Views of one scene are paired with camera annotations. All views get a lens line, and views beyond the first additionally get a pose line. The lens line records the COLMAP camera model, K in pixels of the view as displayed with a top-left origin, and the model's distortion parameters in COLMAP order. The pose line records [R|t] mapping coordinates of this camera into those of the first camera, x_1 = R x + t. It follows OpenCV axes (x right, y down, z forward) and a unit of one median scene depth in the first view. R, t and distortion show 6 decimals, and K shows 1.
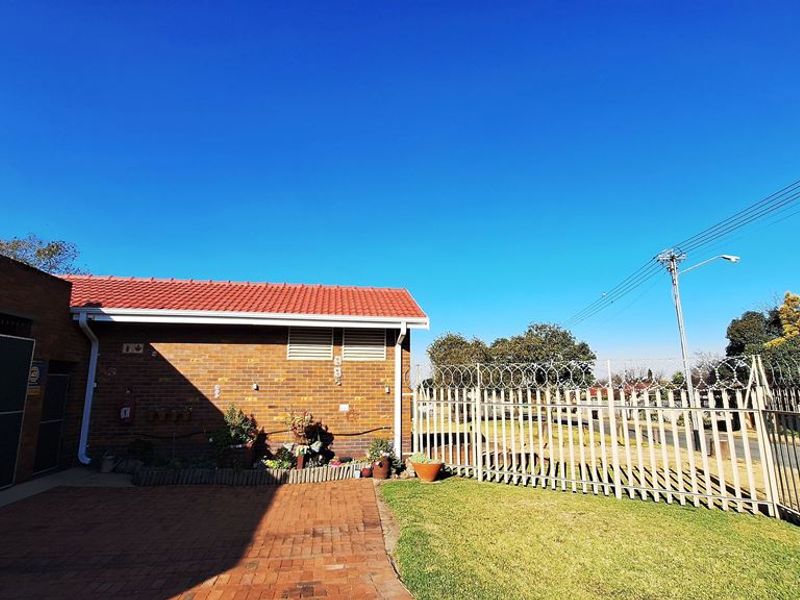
lens RADIAL K [[423.5, 0, 411.3], [0, 423.5, 310.6], [0, 0, 1]] dist [-0.000647, 0.001120]
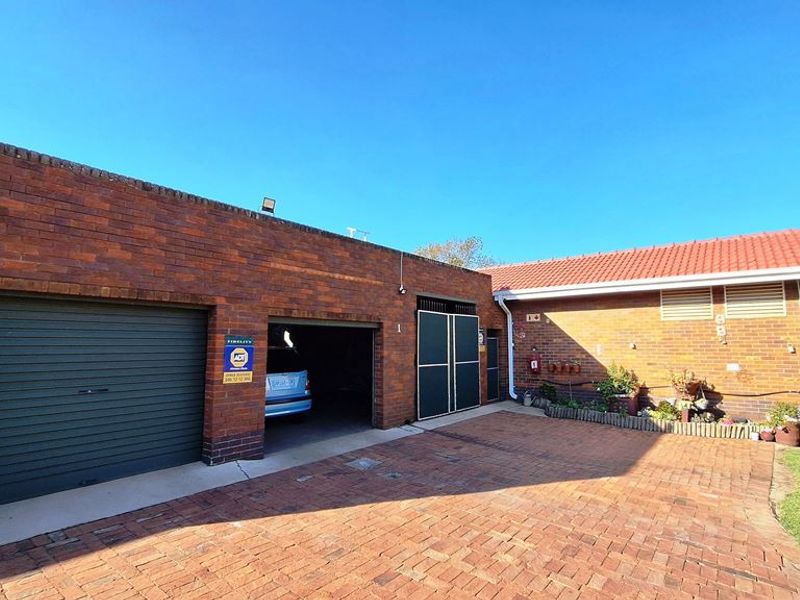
lens RADIAL K [[423.5, 0, 411.3], [0, 423.5, 310.6], [0, 0, 1]] dist [-0.000647, 0.001120]
pose [[0.660796, -0.061698, -0.748025, 0.094490], [0.134312, 0.990249, 0.036973, -0.034621], [0.738450, -0.124901, 0.662639, -0.173519]]
